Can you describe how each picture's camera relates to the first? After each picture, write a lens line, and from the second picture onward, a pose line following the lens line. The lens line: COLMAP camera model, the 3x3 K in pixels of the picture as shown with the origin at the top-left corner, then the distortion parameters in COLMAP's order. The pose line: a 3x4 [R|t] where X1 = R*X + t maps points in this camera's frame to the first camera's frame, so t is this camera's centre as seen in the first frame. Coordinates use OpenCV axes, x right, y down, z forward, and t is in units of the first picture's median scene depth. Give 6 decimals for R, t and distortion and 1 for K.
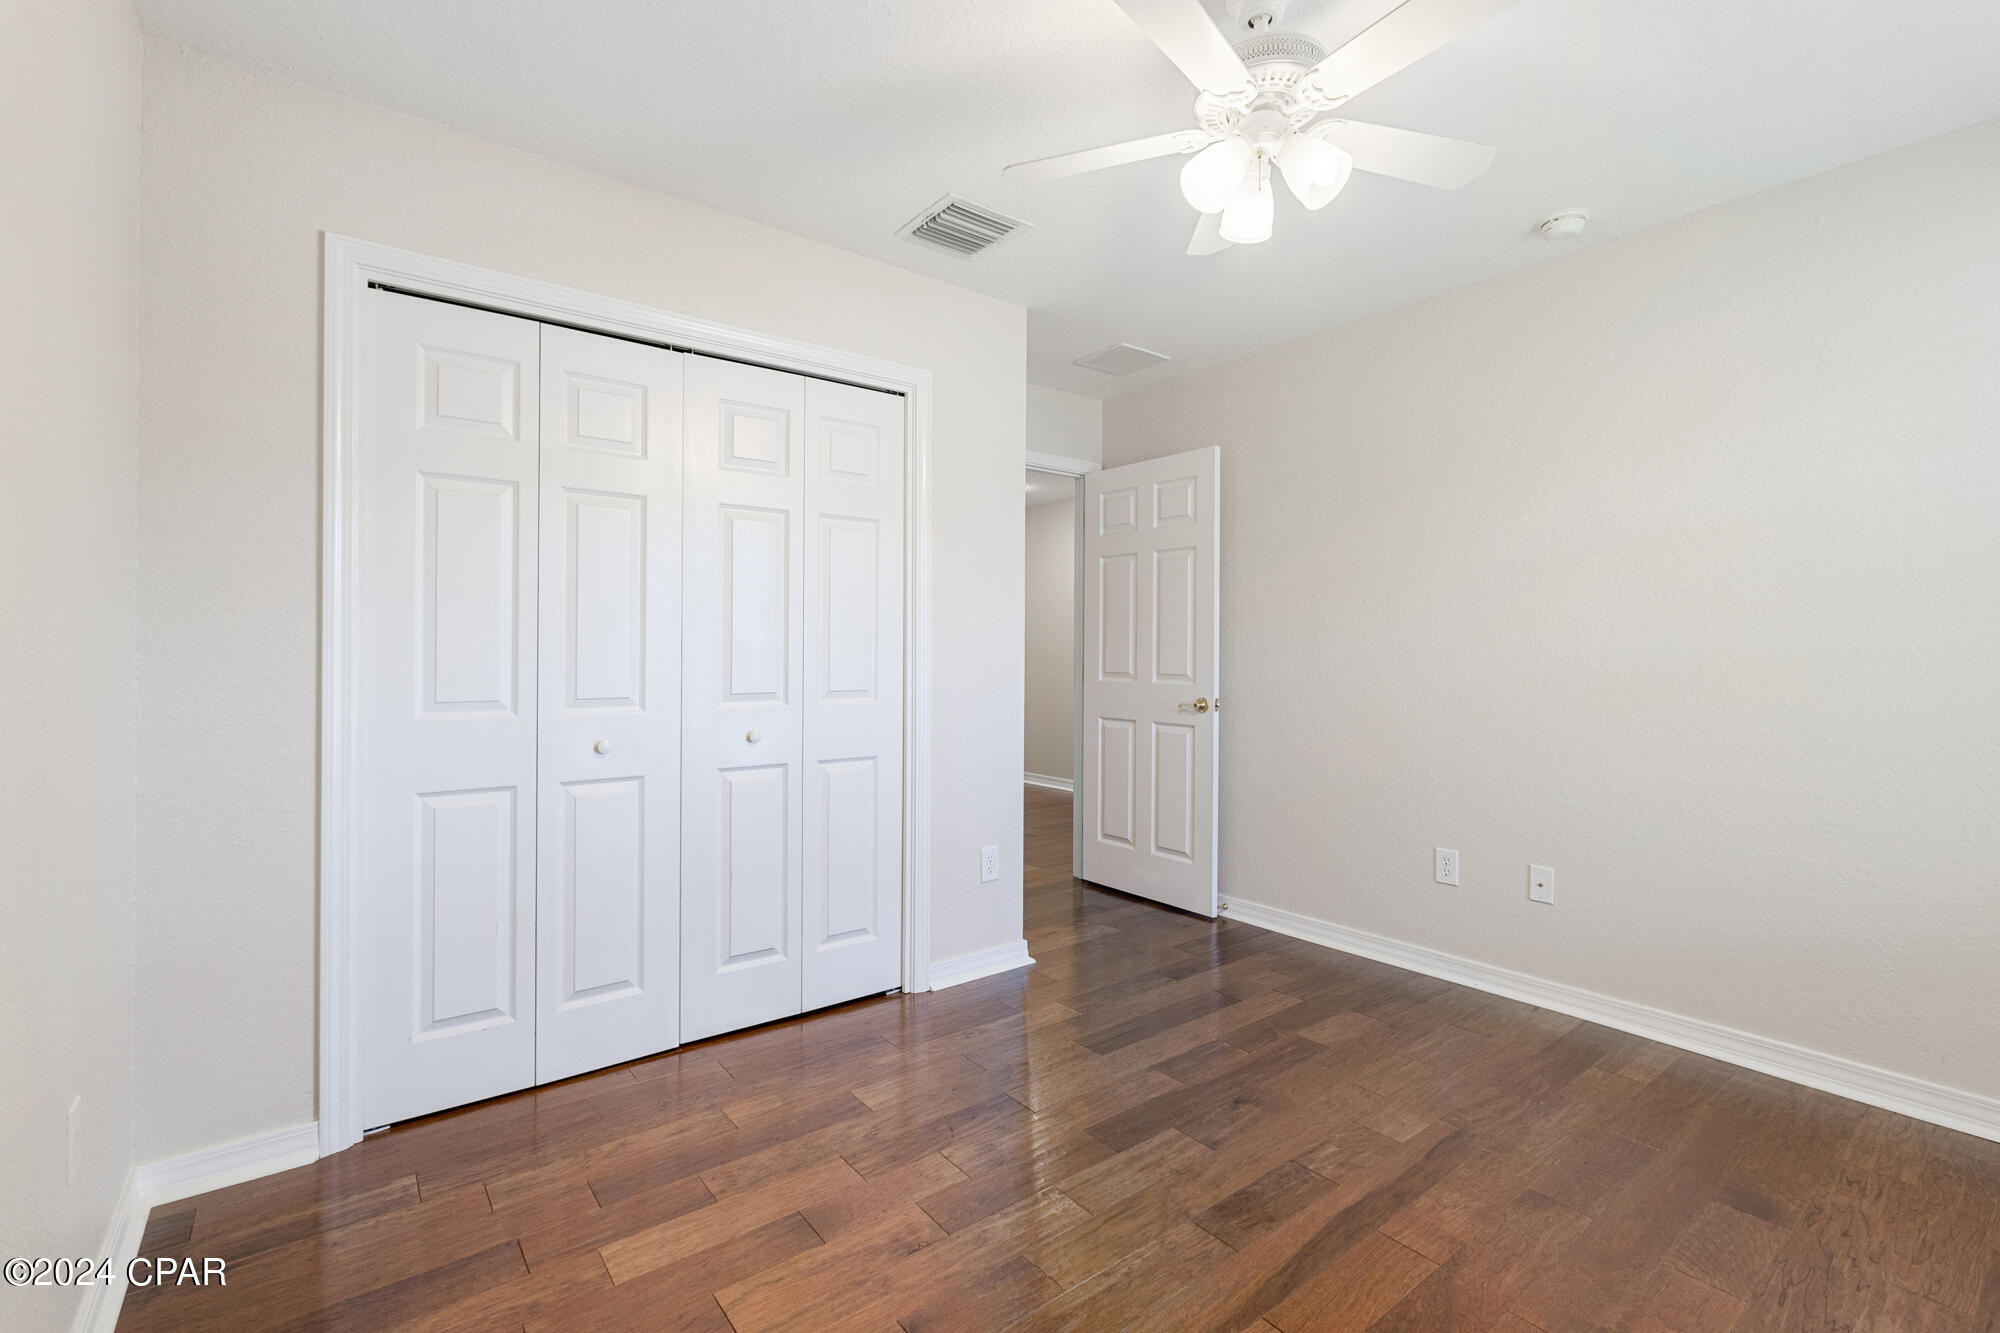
lens RADIAL K [[883.2, 0, 998.7], [0, 883.2, 662.6], [0, 0, 1]] dist [-0.004319, 0.000277]
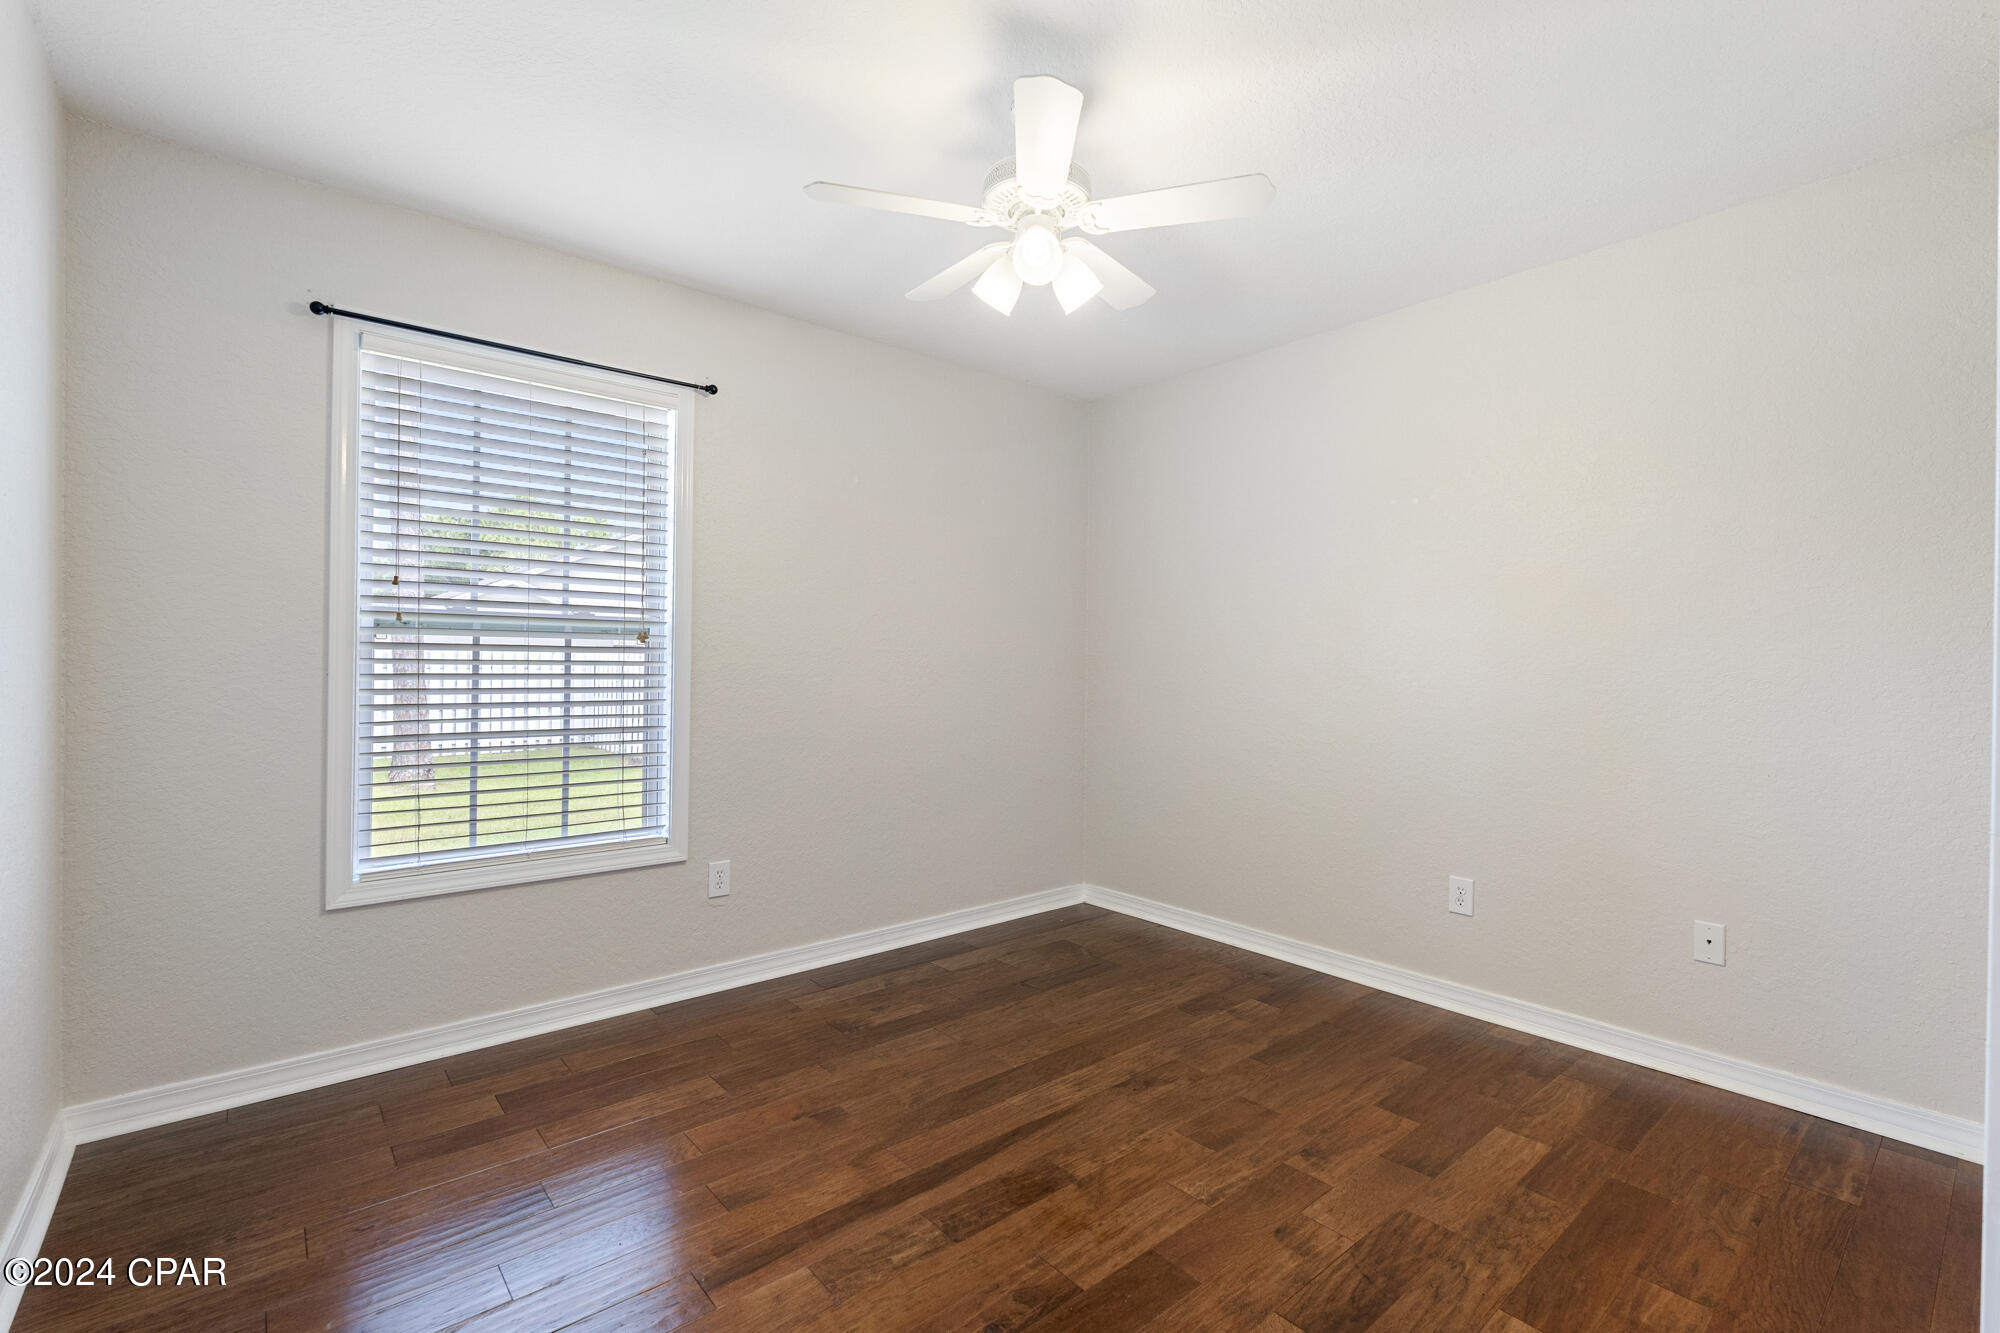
lens RADIAL K [[883.2, 0, 998.7], [0, 883.2, 662.6], [0, 0, 1]] dist [-0.004319, 0.000277]
pose [[-0.998920, -0.009836, -0.045407, 0.355182], [-0.009963, 0.999947, 0.002588, -0.016533], [0.045380, 0.003038, -0.998965, 1.999942]]
